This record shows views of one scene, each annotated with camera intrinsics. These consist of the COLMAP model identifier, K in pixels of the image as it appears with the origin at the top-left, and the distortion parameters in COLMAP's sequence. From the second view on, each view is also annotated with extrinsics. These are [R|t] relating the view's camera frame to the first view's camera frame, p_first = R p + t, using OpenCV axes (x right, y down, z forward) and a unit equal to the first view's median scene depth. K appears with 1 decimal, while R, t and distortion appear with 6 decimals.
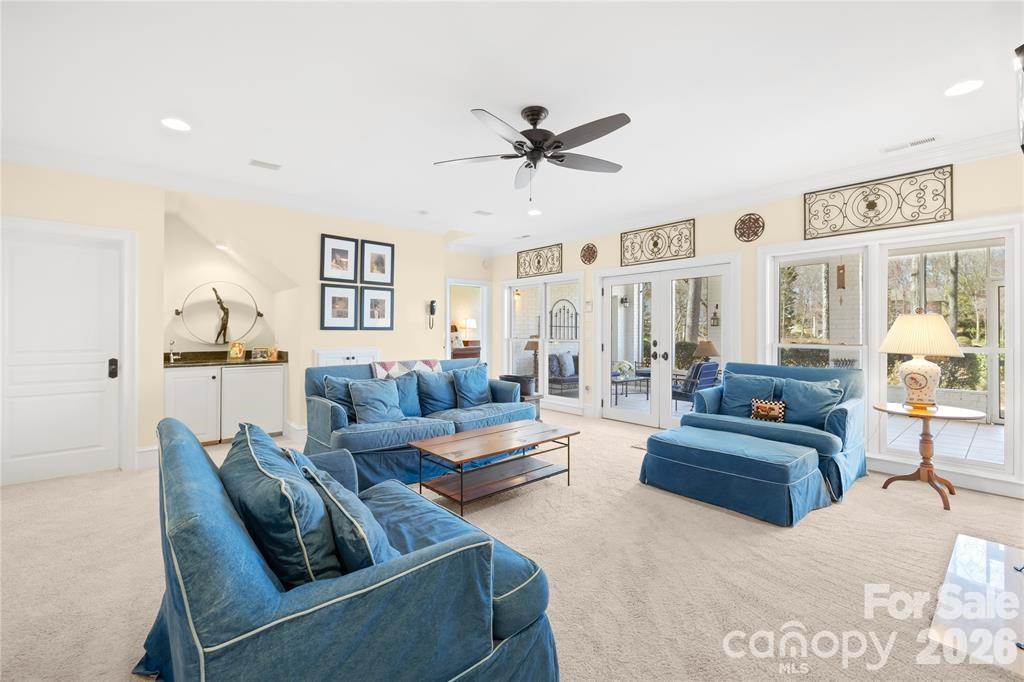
lens RADIAL K [[441.6, 0, 501.3], [0, 441.6, 330.7], [0, 0, 1]] dist [0.000111, -0.002048]
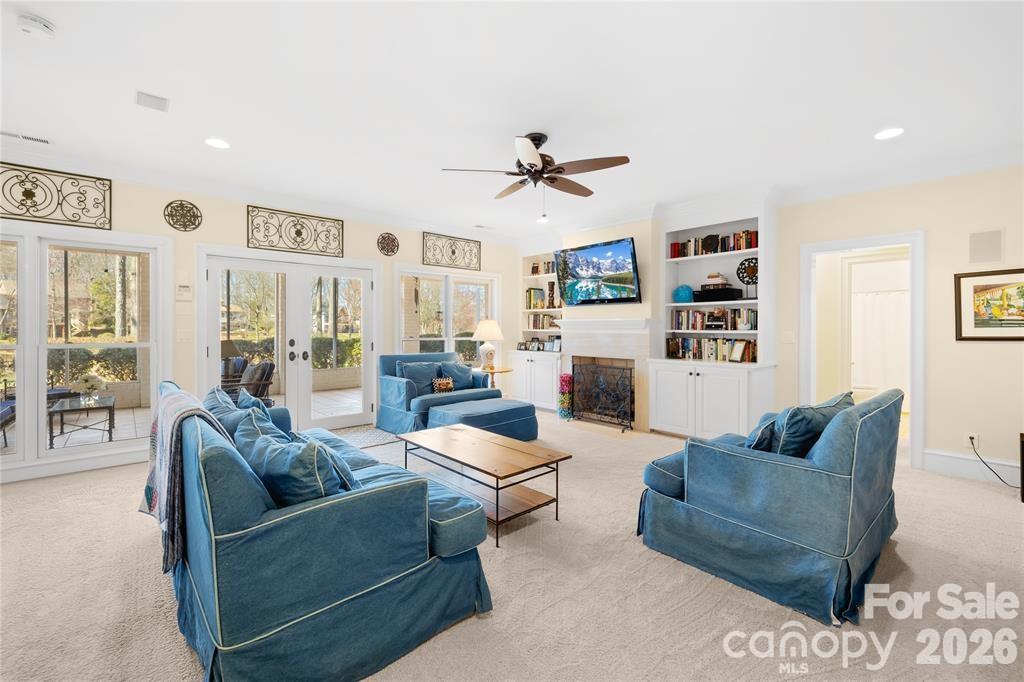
lens RADIAL K [[411.7, 0, 507.9], [0, 411.7, 333.6], [0, 0, 1]] dist [-0.004676, -0.000503]
pose [[-0.003576, -0.010362, 0.999940, -0.483906], [0.002897, 0.999942, 0.010372, 0.003174], [-0.999989, 0.002934, -0.003546, 0.555329]]
